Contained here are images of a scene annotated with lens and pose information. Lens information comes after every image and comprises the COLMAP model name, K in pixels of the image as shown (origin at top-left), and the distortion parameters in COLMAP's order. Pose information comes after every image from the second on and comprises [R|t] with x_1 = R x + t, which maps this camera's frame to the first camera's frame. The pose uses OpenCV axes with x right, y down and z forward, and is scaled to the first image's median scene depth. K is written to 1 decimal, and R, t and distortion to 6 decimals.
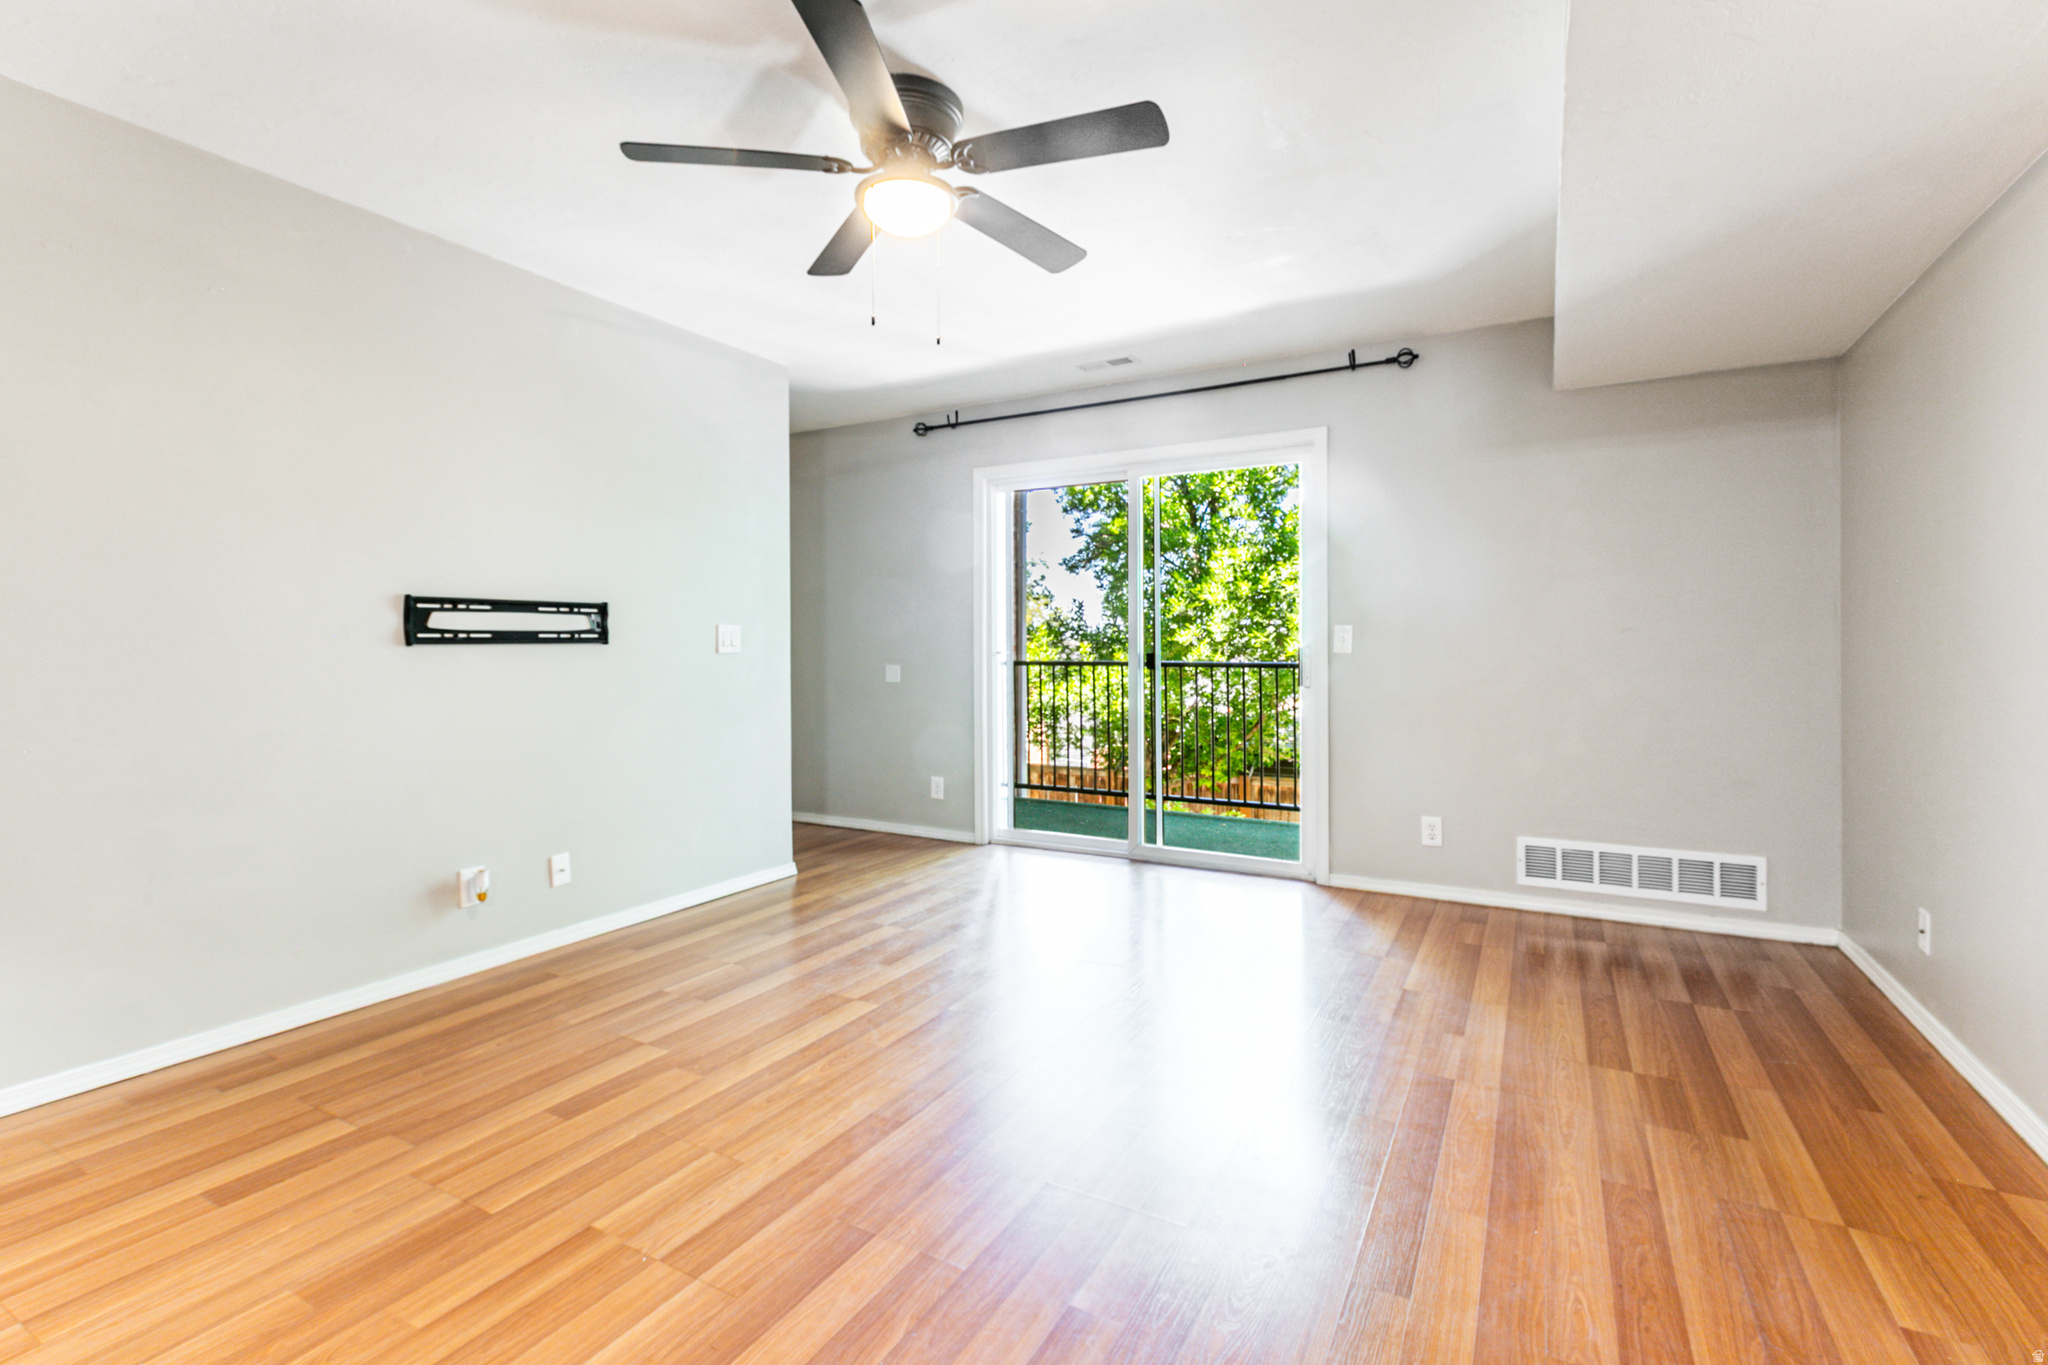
lens RADIAL K [[931.2, 0, 1032.2], [0, 931.2, 653.1], [0, 0, 1]] dist [0.000928, -0.000060]
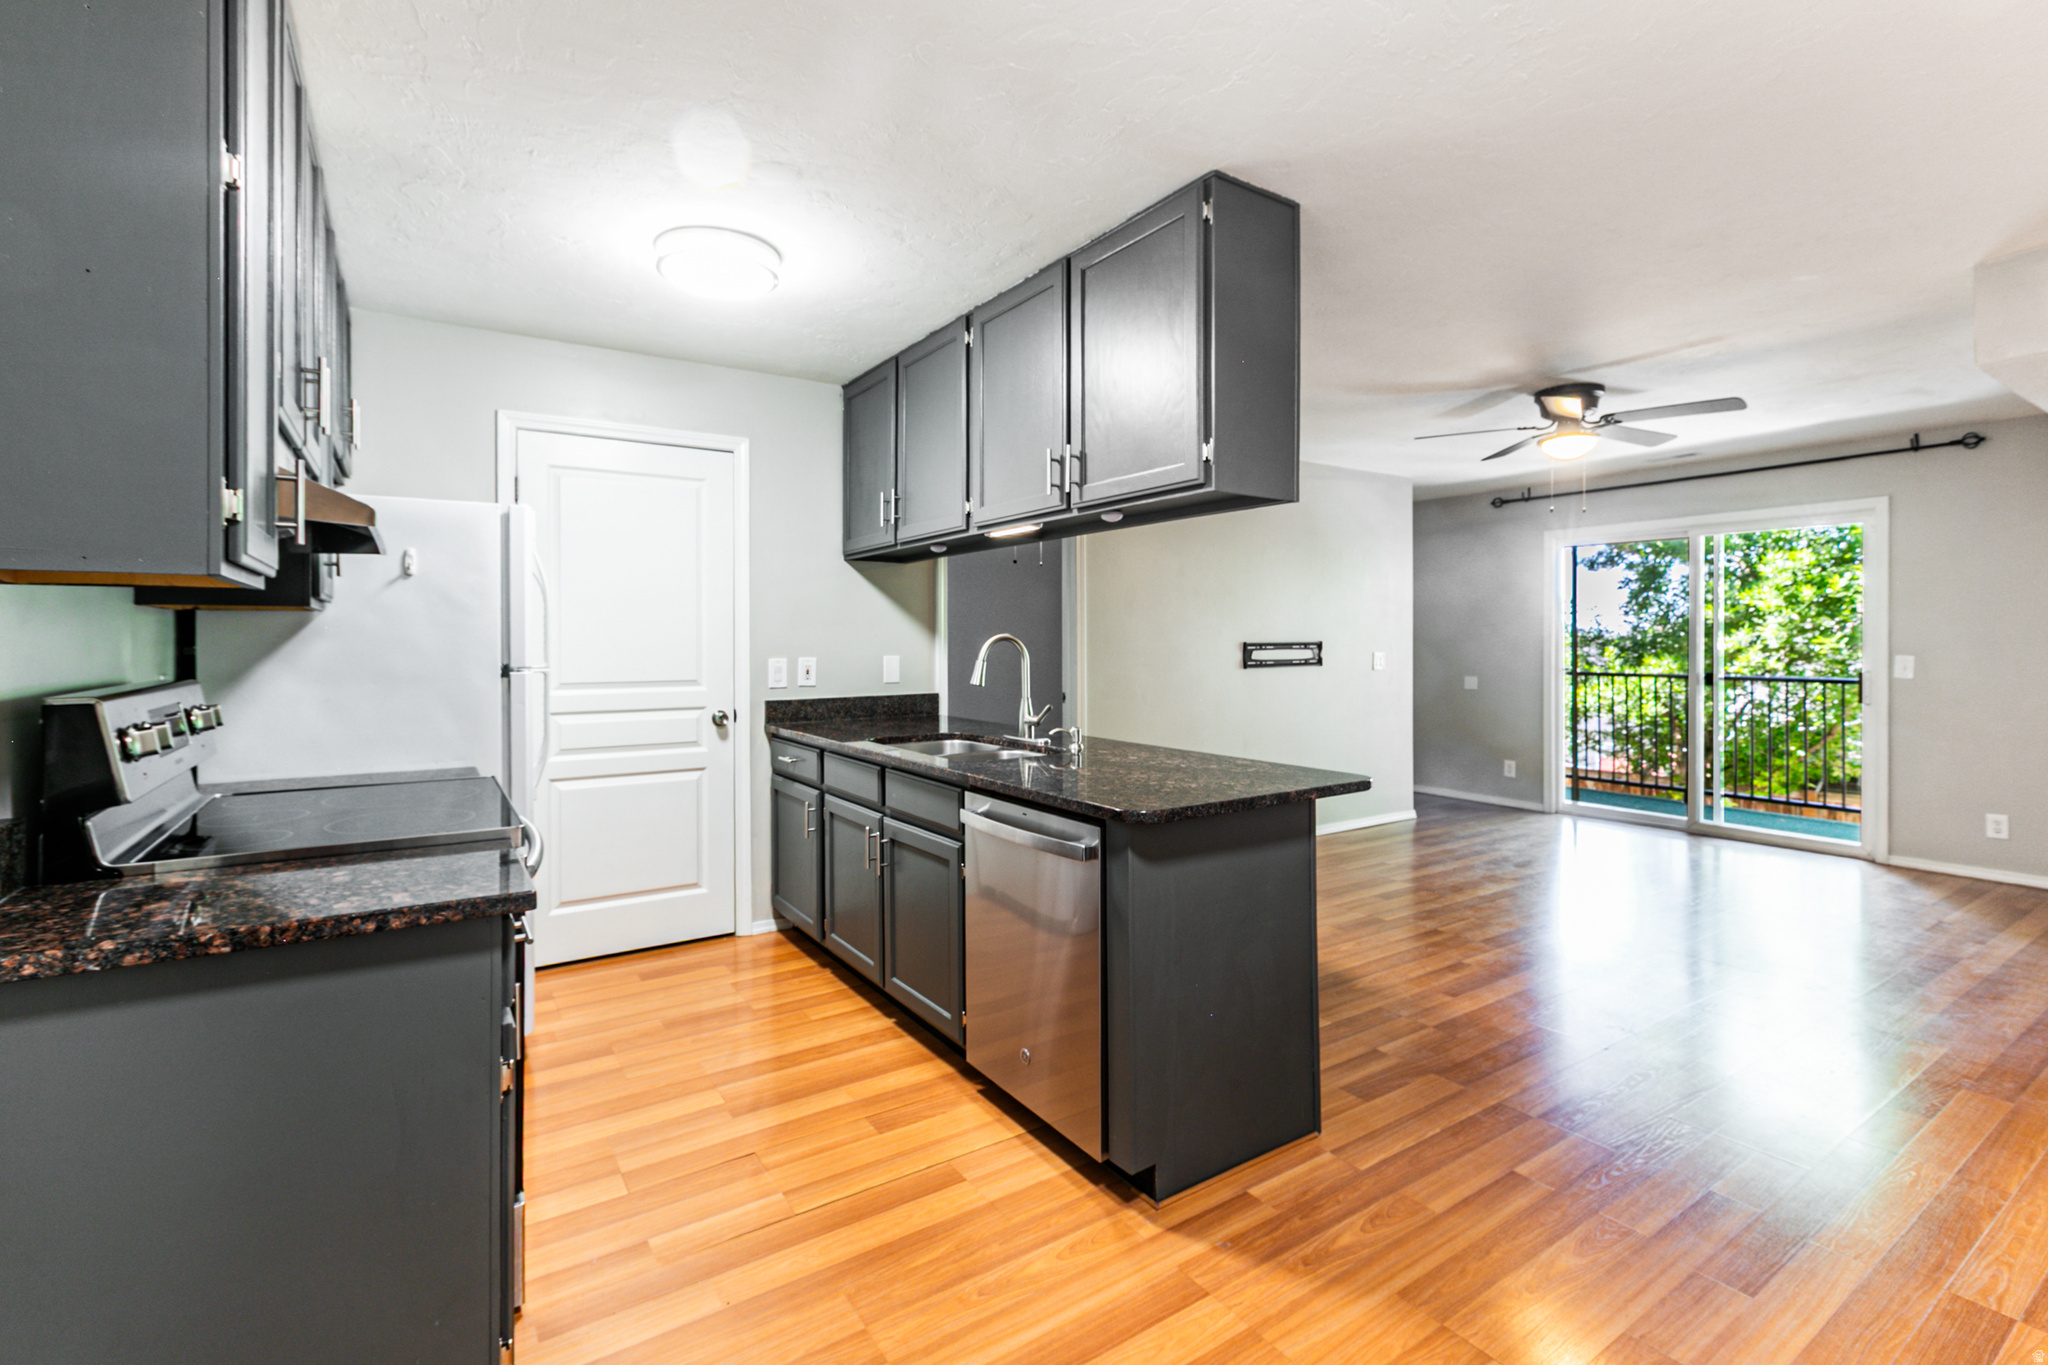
lens RADIAL K [[931.2, 0, 1014.5], [0, 931.2, 647.1], [0, 0, 1]] dist [0.000928, -0.000060]
pose [[0.885213, 0.005251, -0.465157, -0.172801], [-0.004361, 0.999986, 0.002989, -0.049588], [0.465166, -0.000617, 0.885223, -0.817606]]
